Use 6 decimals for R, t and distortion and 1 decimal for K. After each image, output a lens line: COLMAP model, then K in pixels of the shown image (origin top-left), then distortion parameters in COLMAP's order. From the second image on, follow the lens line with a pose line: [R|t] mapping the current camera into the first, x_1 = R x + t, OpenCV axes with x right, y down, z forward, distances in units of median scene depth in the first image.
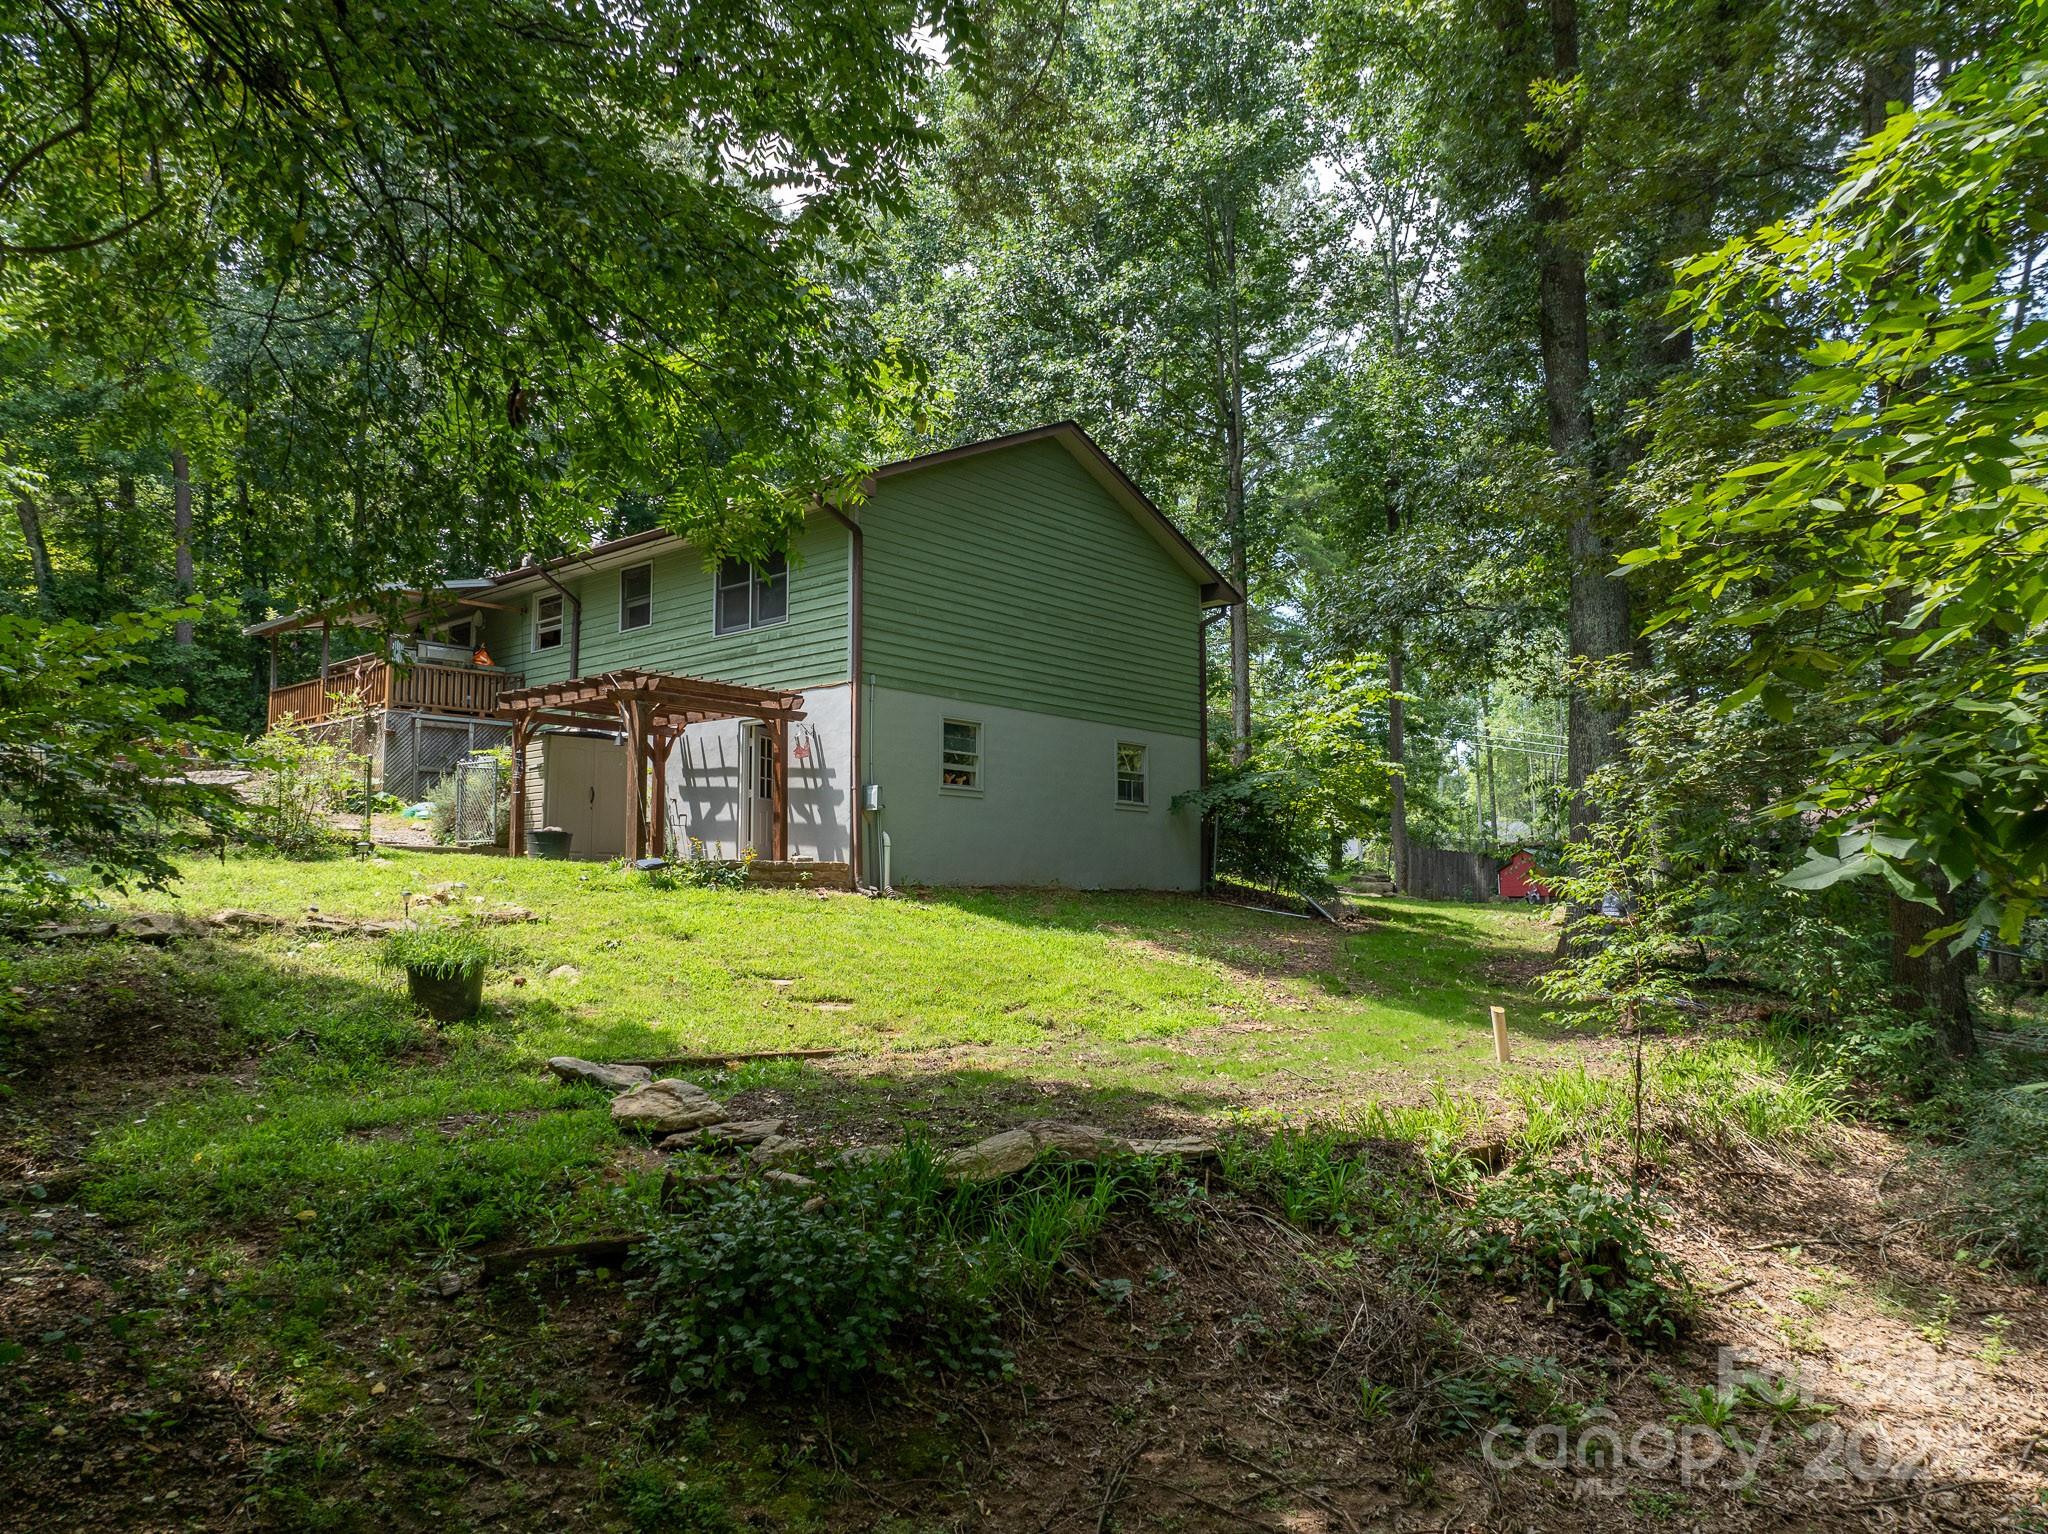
lens RADIAL K [[1454.7, 0, 1024.0], [0, 1454.7, 767.0], [0, 0, 1]] dist [0.007019, -0.091089]
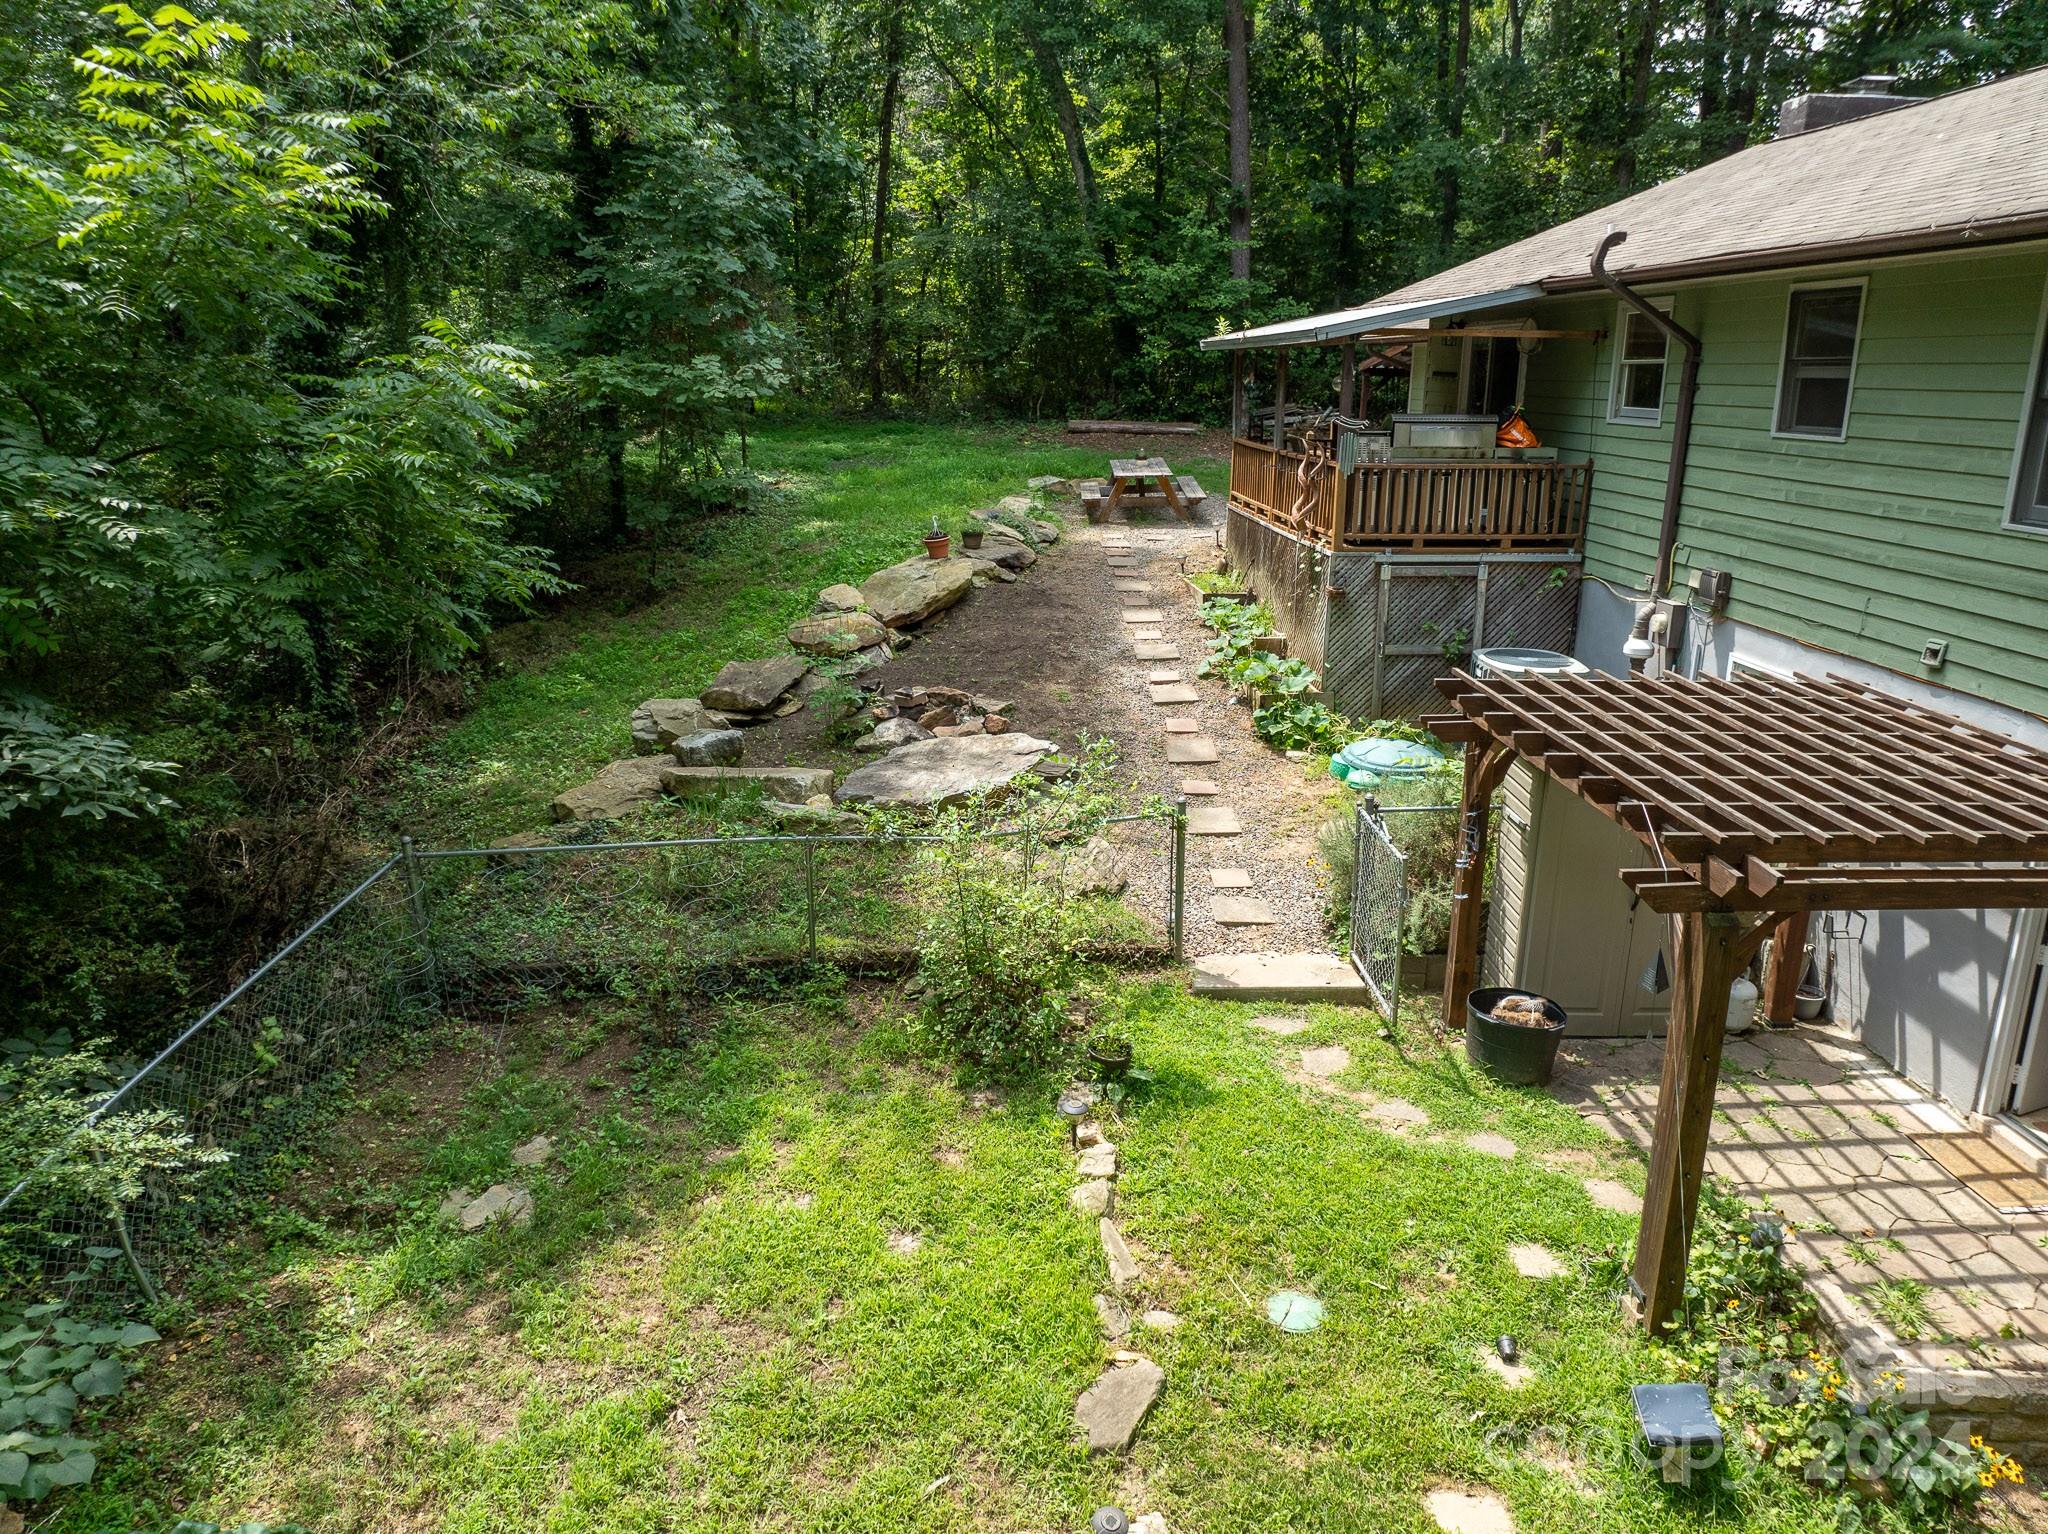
lens RADIAL K [[1454.7, 0, 1024.0], [0, 1454.7, 767.0], [0, 0, 1]] dist [0.007019, -0.091089]
pose [[0.706919, 0.192778, -0.680516, -0.118768], [0.059109, 0.942672, 0.328445, -0.155628], [0.704820, -0.272409, 0.654998, 0.517857]]
